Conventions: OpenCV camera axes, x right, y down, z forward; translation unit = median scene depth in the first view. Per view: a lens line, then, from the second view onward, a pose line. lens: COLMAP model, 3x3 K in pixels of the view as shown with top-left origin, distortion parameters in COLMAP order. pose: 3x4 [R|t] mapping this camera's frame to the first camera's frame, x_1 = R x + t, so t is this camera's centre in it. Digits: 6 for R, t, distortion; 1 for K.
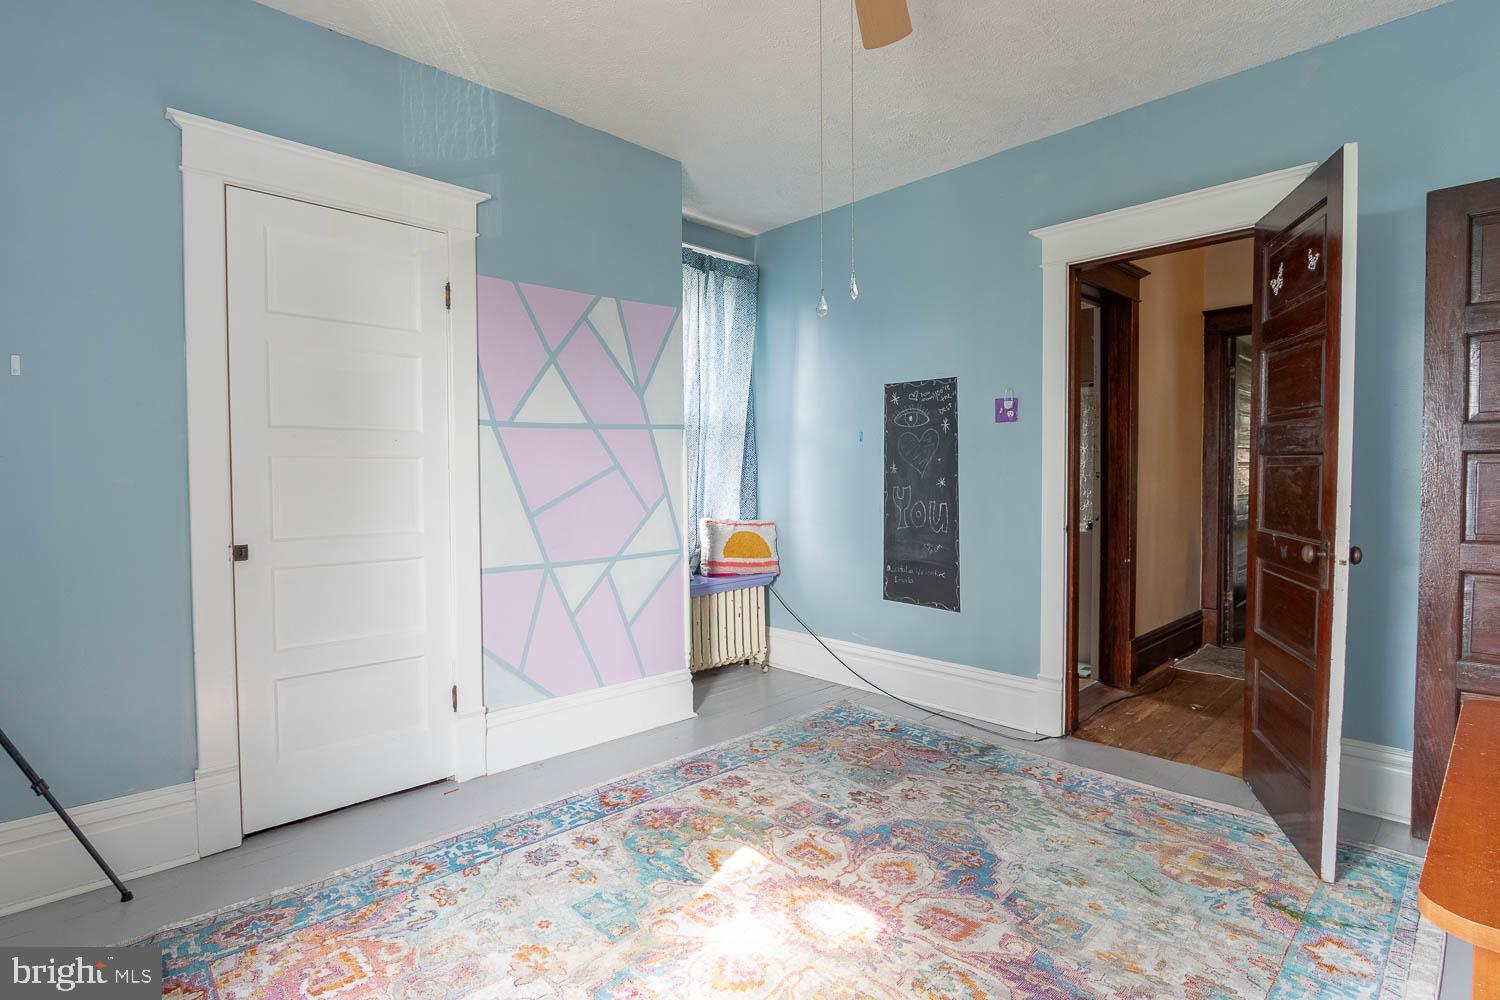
lens RADIAL K [[734.3, 0, 725.9], [0, 734.3, 498.0], [0, 0, 1]] dist [-0.003400, -0.000962]
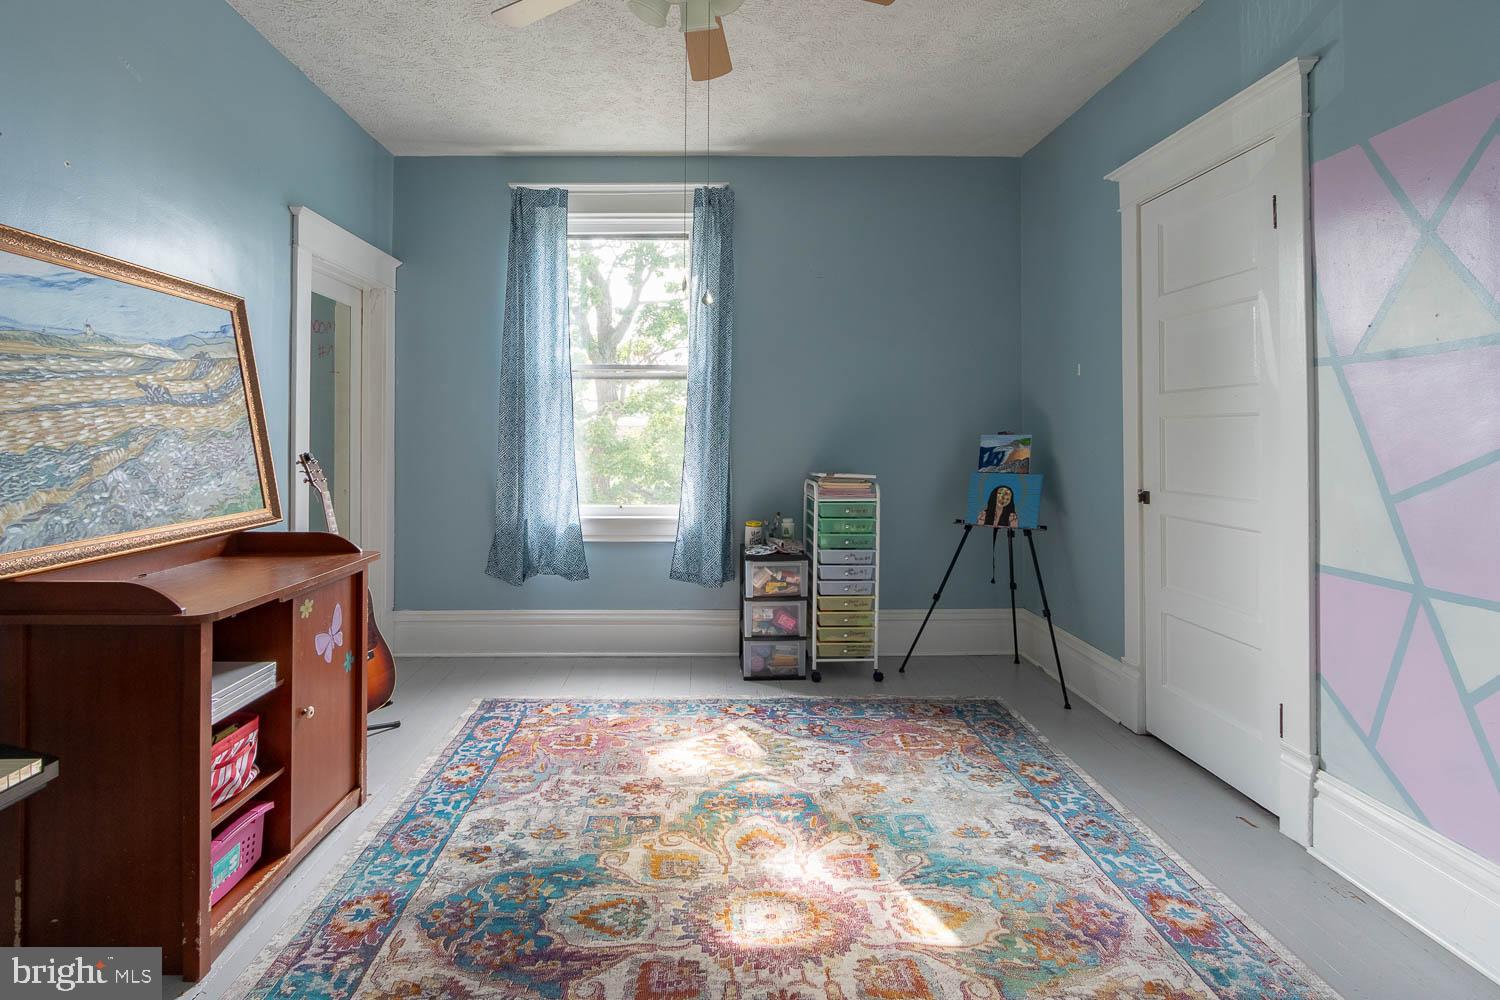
lens RADIAL K [[707.8, 0, 755.0], [0, 707.8, 420.2], [0, 0, 1]] dist [-0.002393, -0.000479]
pose [[-0.604142, -0.012927, -0.796772, 0.725899], [-0.023280, 0.999728, 0.001432, -0.043516], [0.796537, 0.019414, -0.604279, 1.267845]]
